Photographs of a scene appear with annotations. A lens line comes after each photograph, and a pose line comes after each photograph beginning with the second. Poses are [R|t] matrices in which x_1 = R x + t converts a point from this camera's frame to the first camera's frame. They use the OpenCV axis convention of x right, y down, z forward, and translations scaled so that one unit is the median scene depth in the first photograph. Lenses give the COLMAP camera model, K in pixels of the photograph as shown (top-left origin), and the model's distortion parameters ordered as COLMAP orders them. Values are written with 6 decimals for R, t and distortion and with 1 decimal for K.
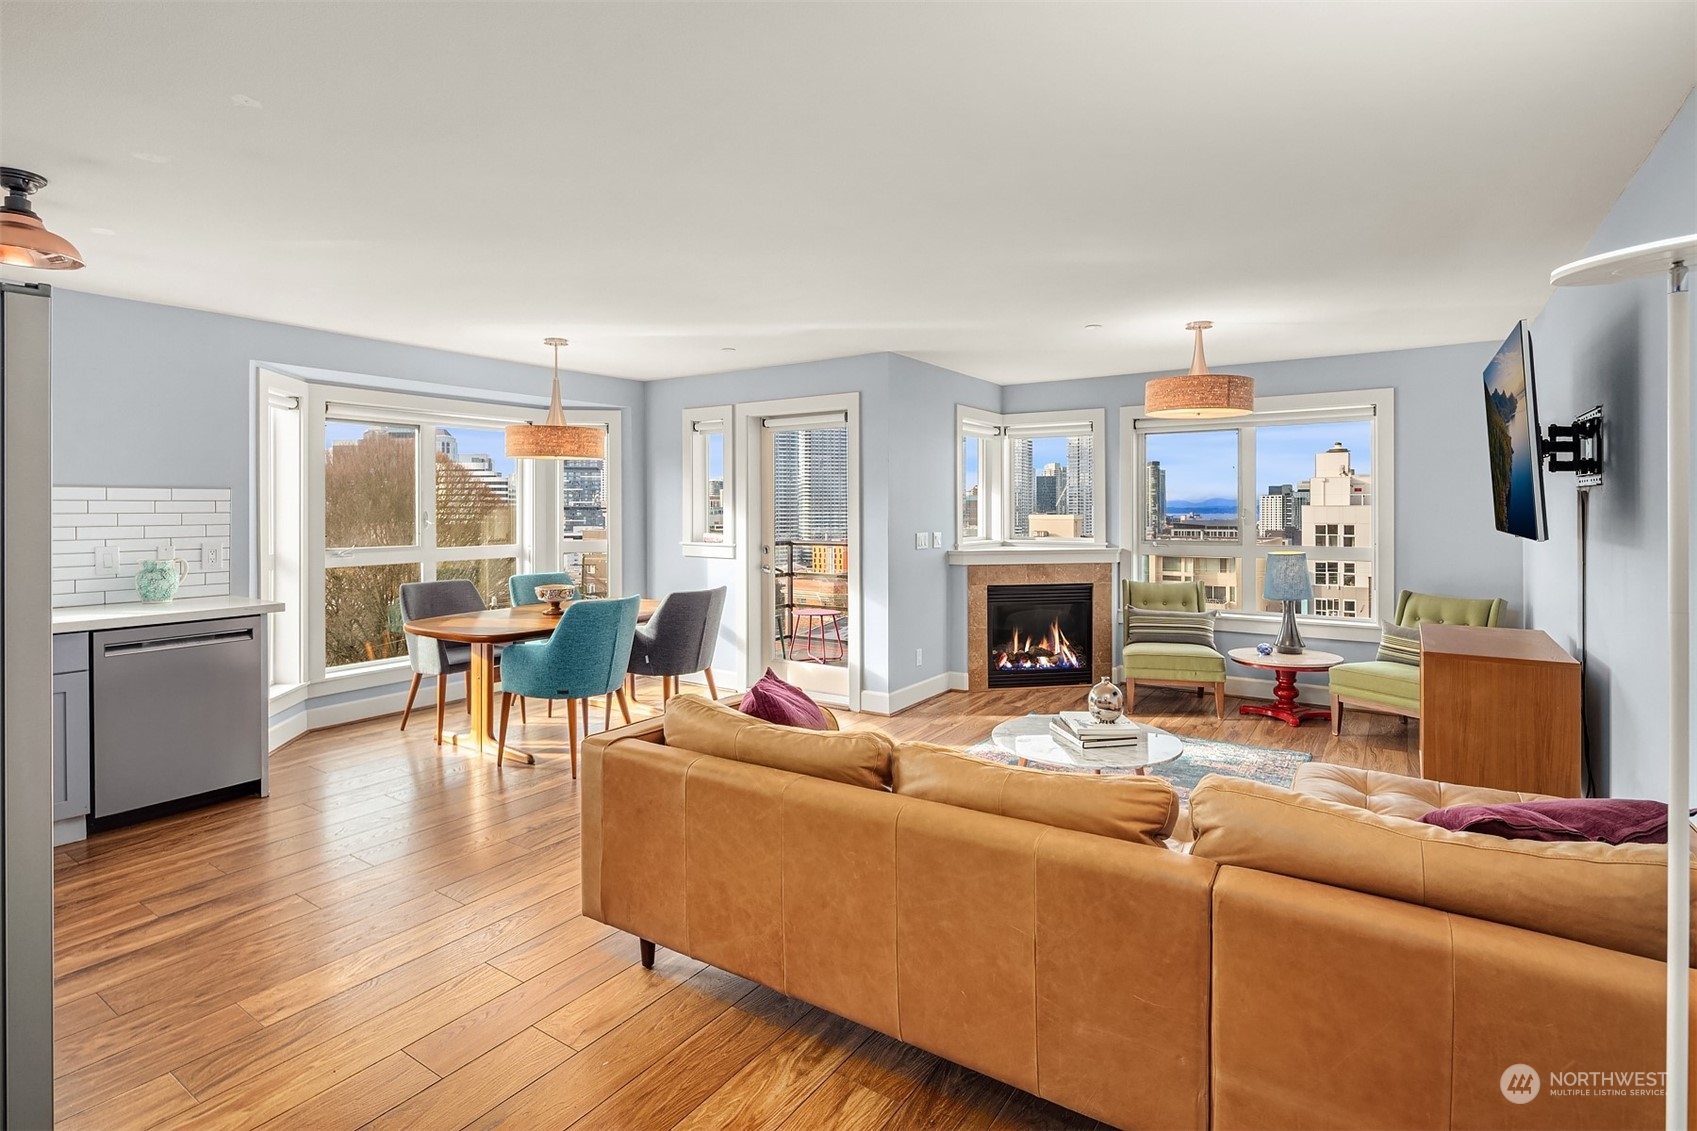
lens RADIAL K [[833.6, 0, 843.9], [0, 833.6, 507.1], [0, 0, 1]] dist [0.008172, -0.006887]
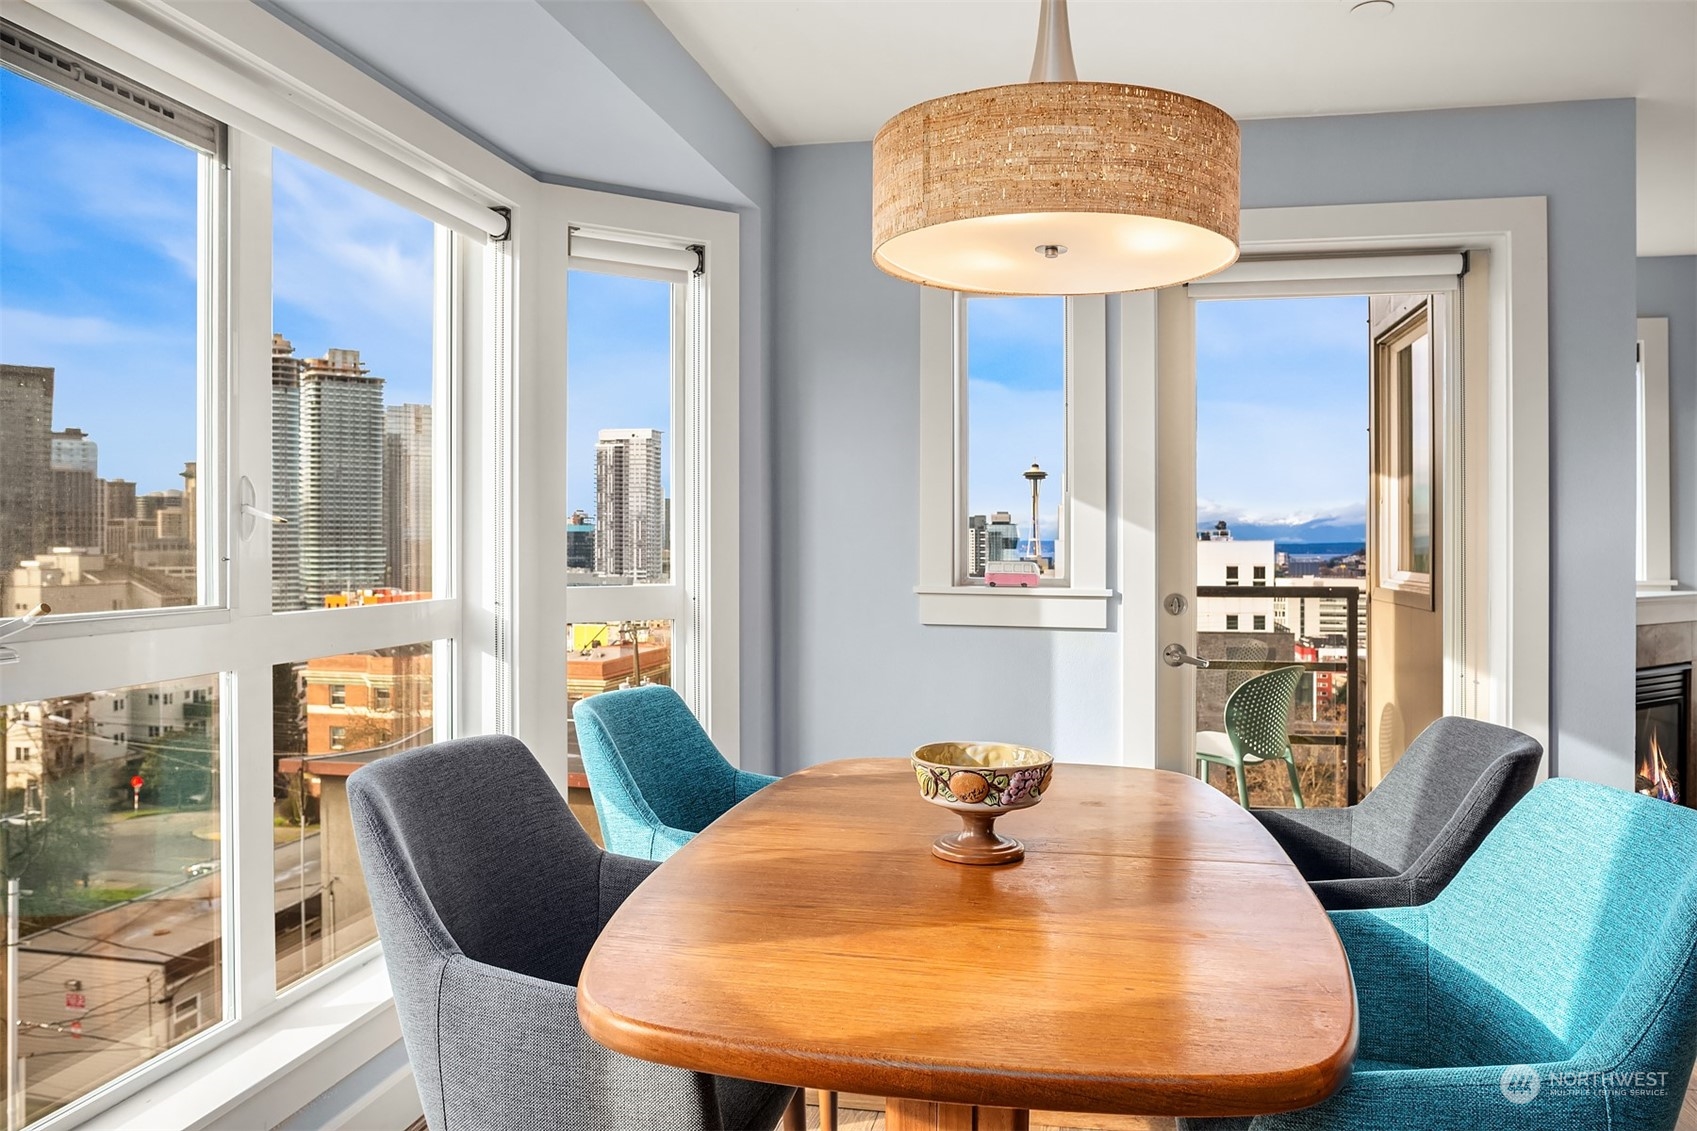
lens RADIAL K [[1183.6, 0, 833.2], [0, 1183.6, 547.5], [0, 0, 1]] dist [-0.060732, 0.036682]
pose [[0.925338, 0.004876, 0.379112, -0.496404], [-0.006464, 0.999975, 0.002916, 0.027399], [-0.379089, -0.005149, 0.925346, 0.623468]]
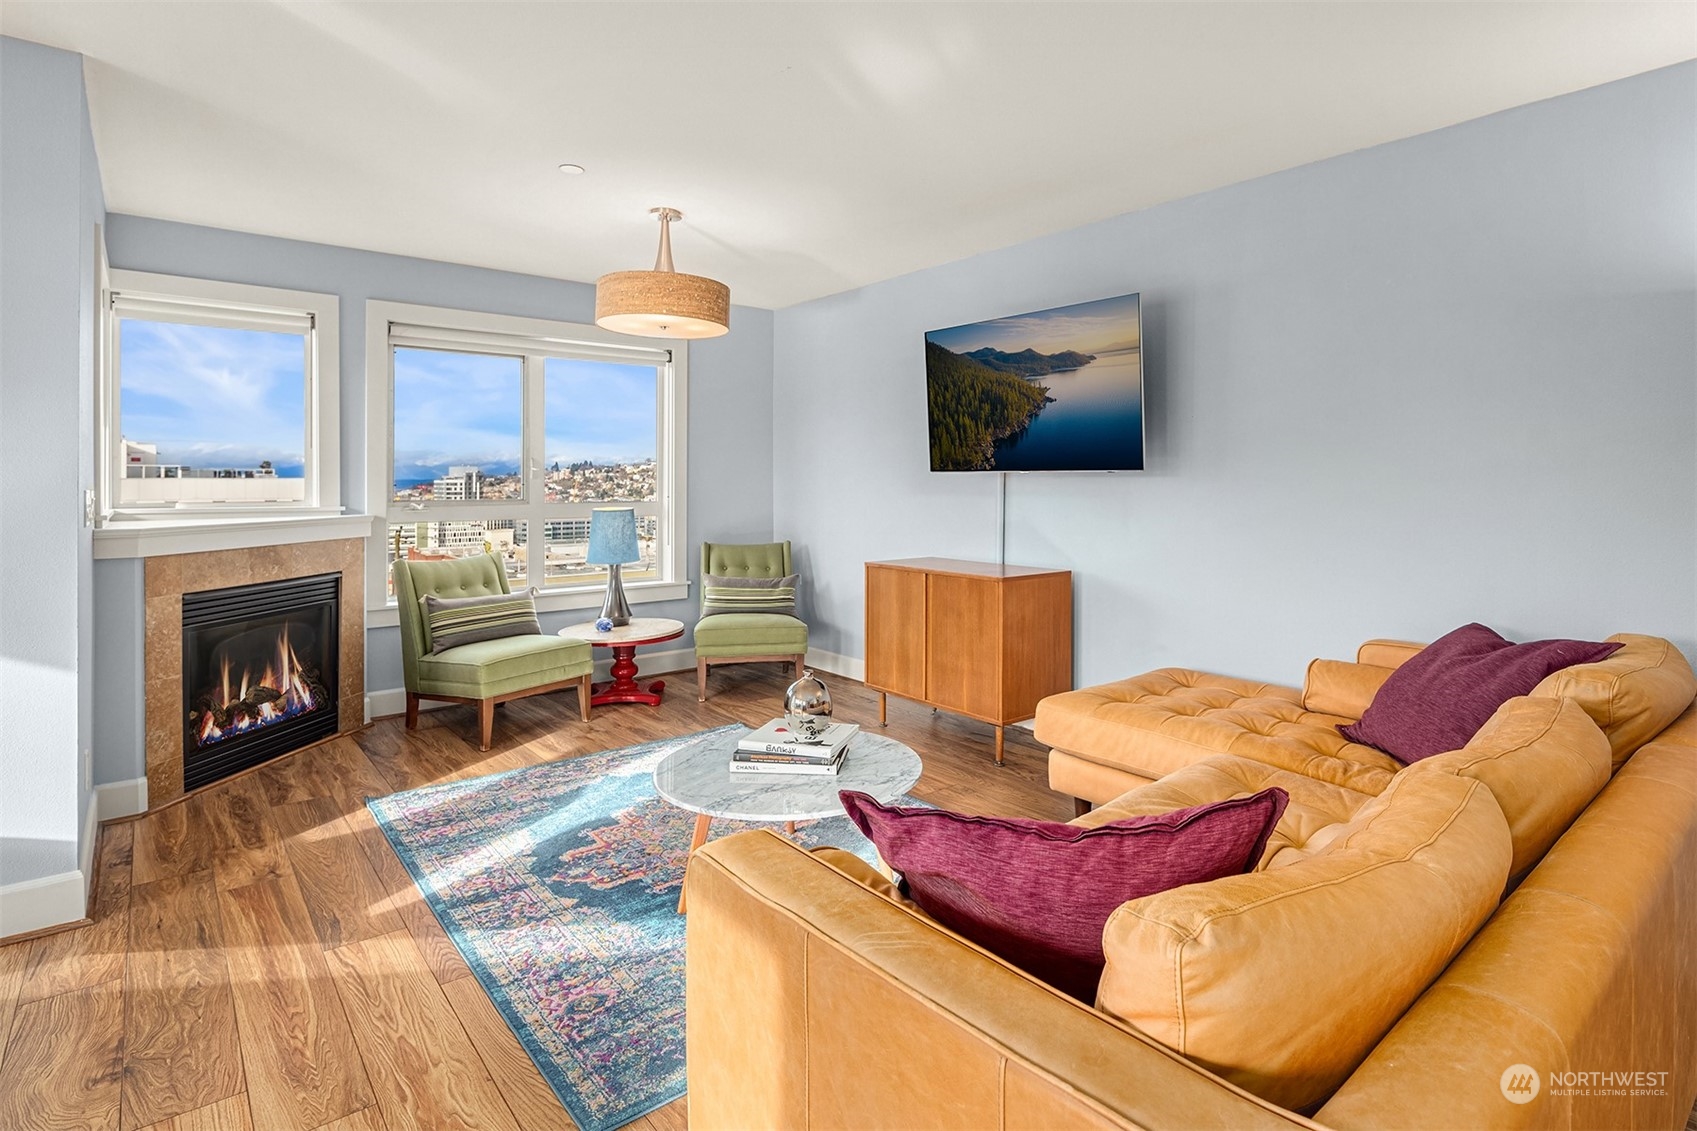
lens RADIAL K [[882.2, 0, 895.3], [0, 882.2, 486.0], [0, 0, 1]] dist [0.010192, -0.000229]
pose [[0.262154, -0.001565, 0.965025, -0.262134], [-0.001692, 0.999996, 0.002081, 0.028974], [-0.965025, -0.002179, 0.262151, 0.478713]]
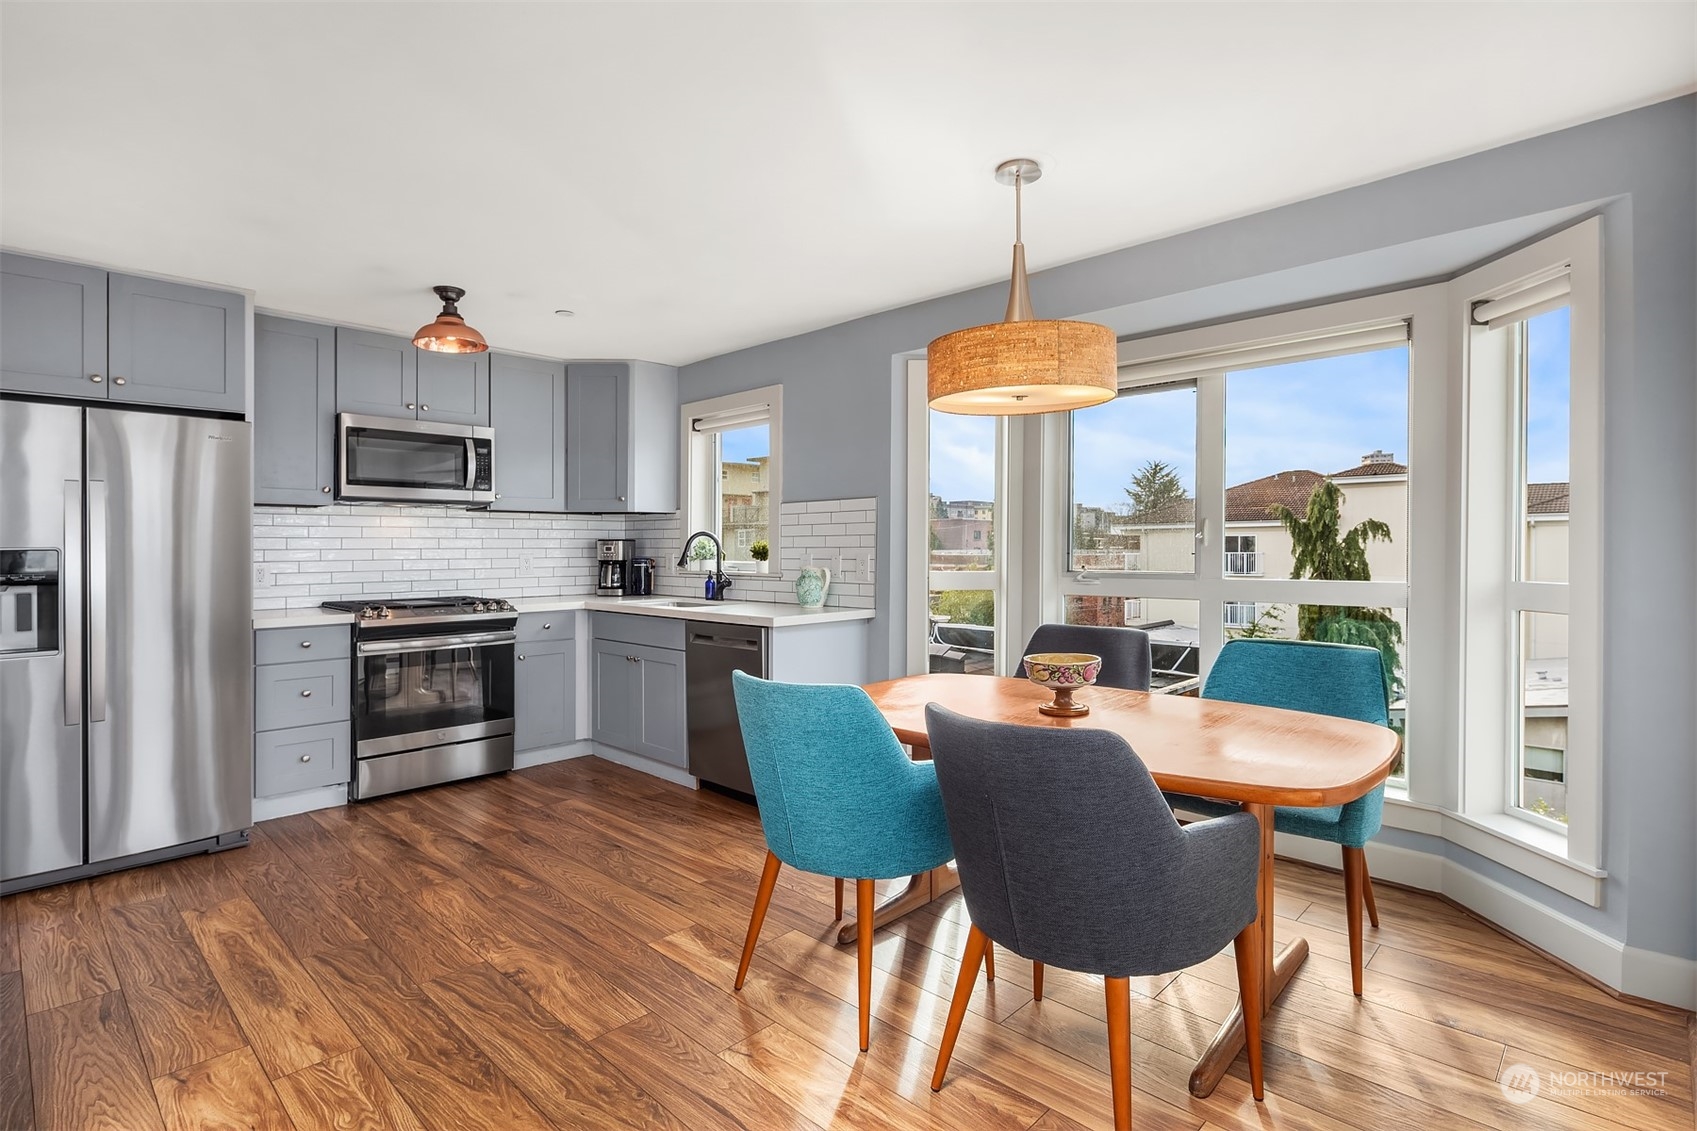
lens RADIAL K [[833.6, 0, 848.3], [0, 833.6, 551.2], [0, 0, 1]] dist [0.008172, -0.006887]
pose [[-0.159669, 0.007562, -0.987142, 0.157606], [-0.001709, 0.999967, 0.007937, 0.025479], [0.987169, 0.002954, -0.159651, 0.889590]]
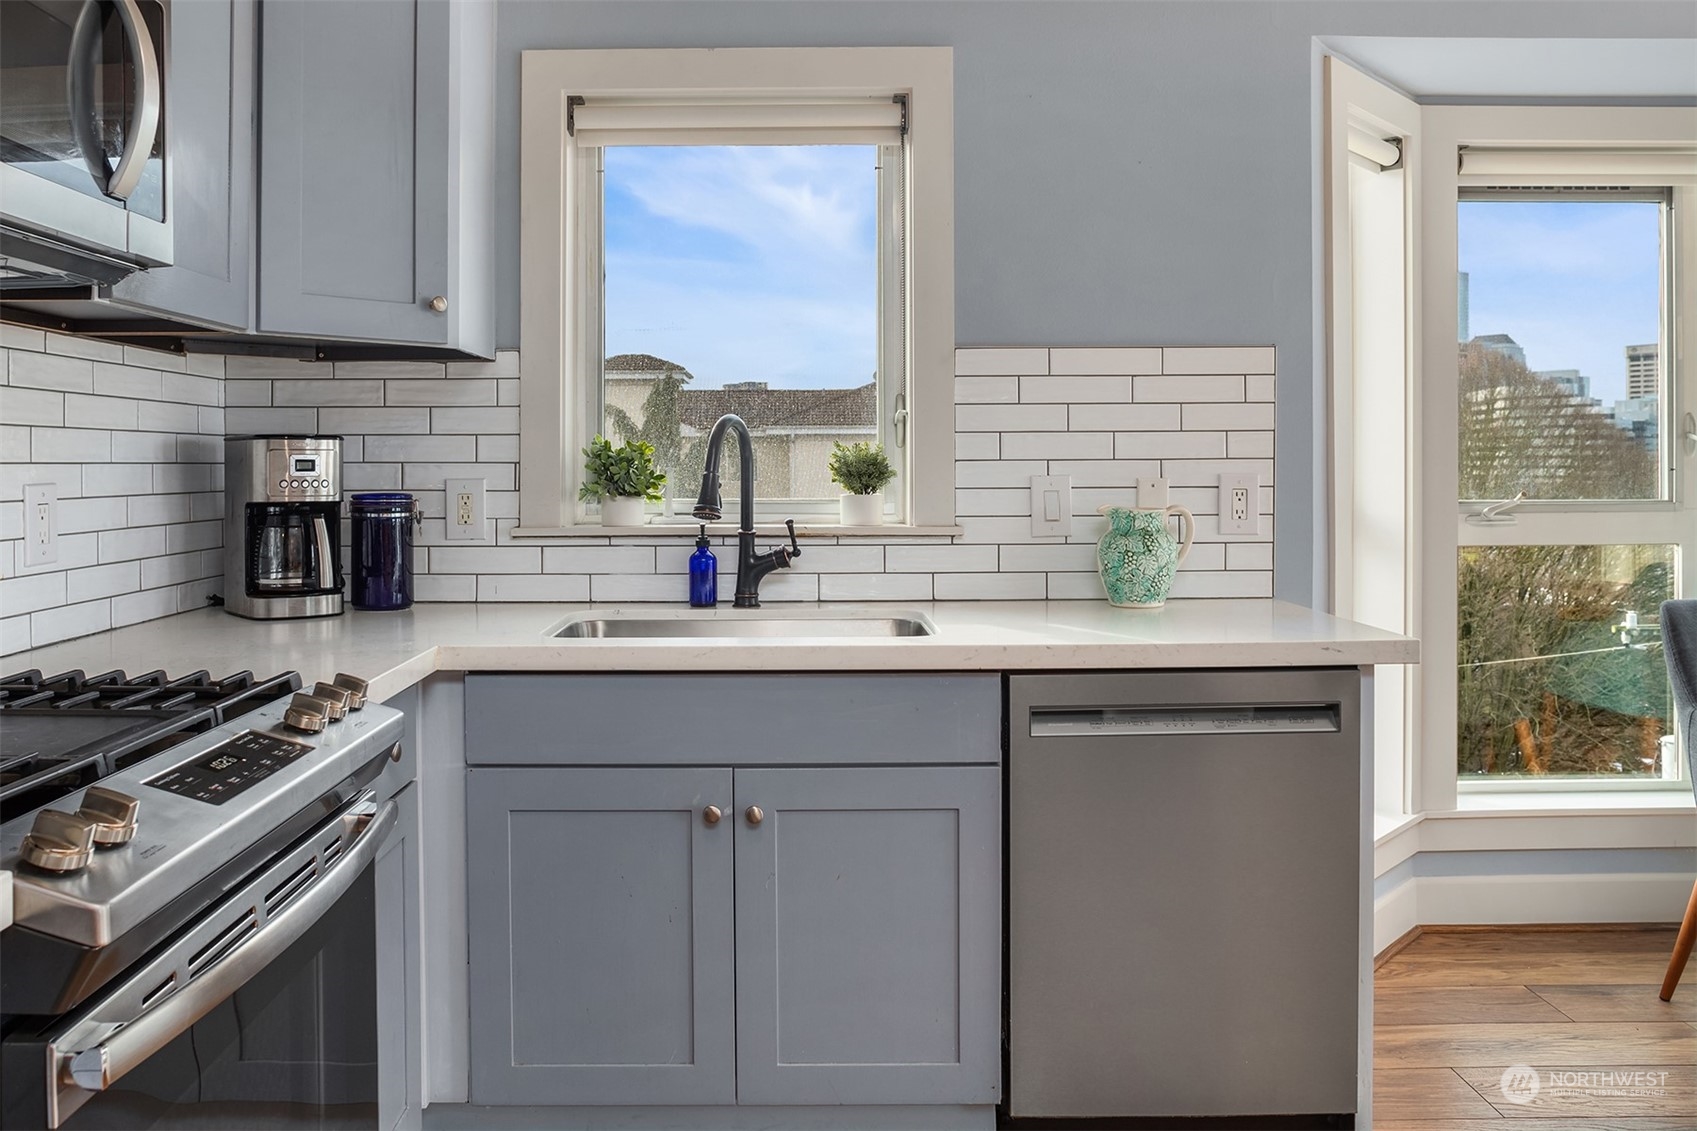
lens RADIAL K [[1268.4, 0, 795.5], [0, 1268.4, 457.7], [0, 0, 1]] dist [-0.068941, 0.036625]
pose [[0.577966, 0.002825, -0.816056, -0.284674], [-0.001941, 0.999996, 0.002088, 0.026704], [0.816058, 0.000377, 0.577969, 0.348570]]
